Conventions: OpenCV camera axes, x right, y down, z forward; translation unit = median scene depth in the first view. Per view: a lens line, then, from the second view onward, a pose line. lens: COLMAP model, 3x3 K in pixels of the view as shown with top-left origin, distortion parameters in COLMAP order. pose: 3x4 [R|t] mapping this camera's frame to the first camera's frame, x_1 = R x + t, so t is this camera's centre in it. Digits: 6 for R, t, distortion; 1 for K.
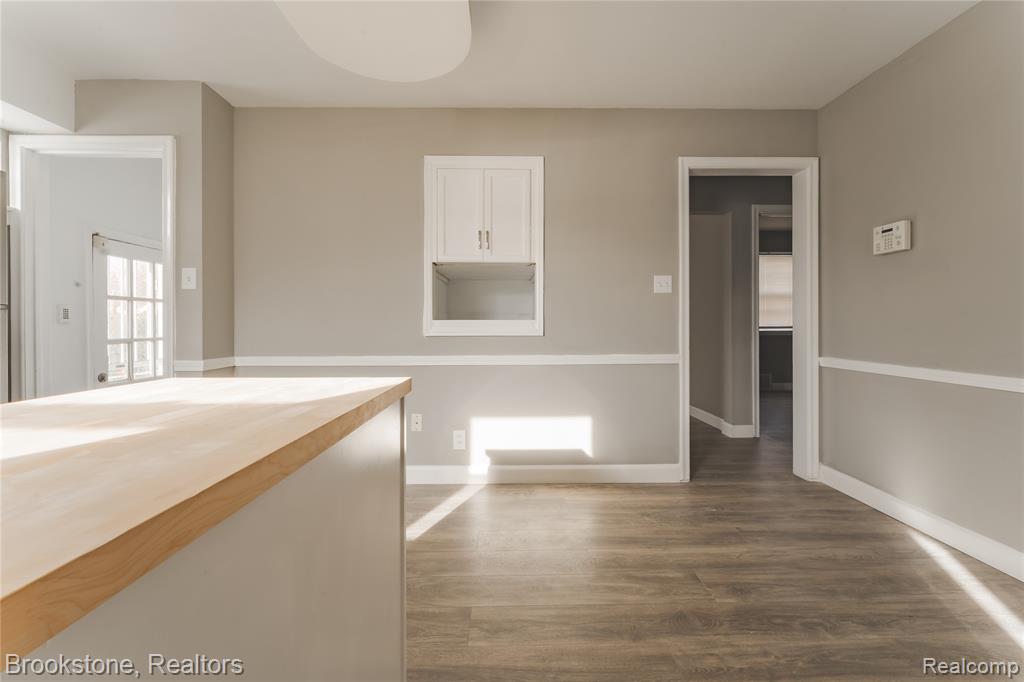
lens RADIAL K [[423.8, 0, 510.2], [0, 423.8, 325.4], [0, 0, 1]] dist [0.003605, 0.000169]
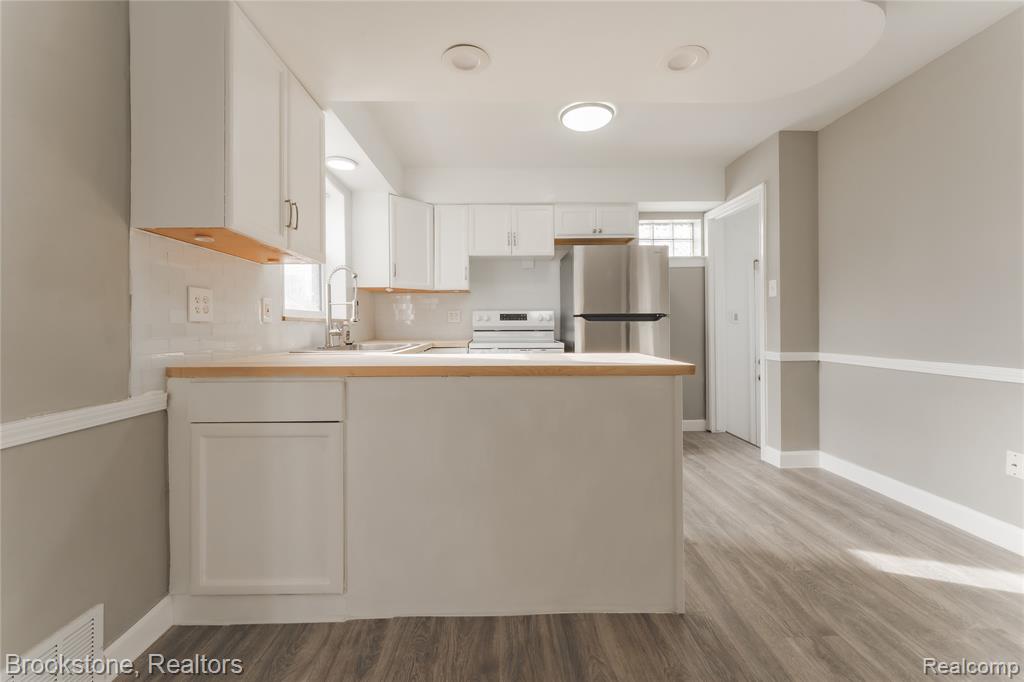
lens RADIAL K [[423.8, 0, 510.2], [0, 423.8, 325.4], [0, 0, 1]] dist [0.003605, 0.000169]
pose [[0.016857, 0.001393, -0.999857, 0.525280], [0.003705, 0.999992, 0.001455, -0.002580], [0.999851, -0.003729, 0.016852, 0.184545]]
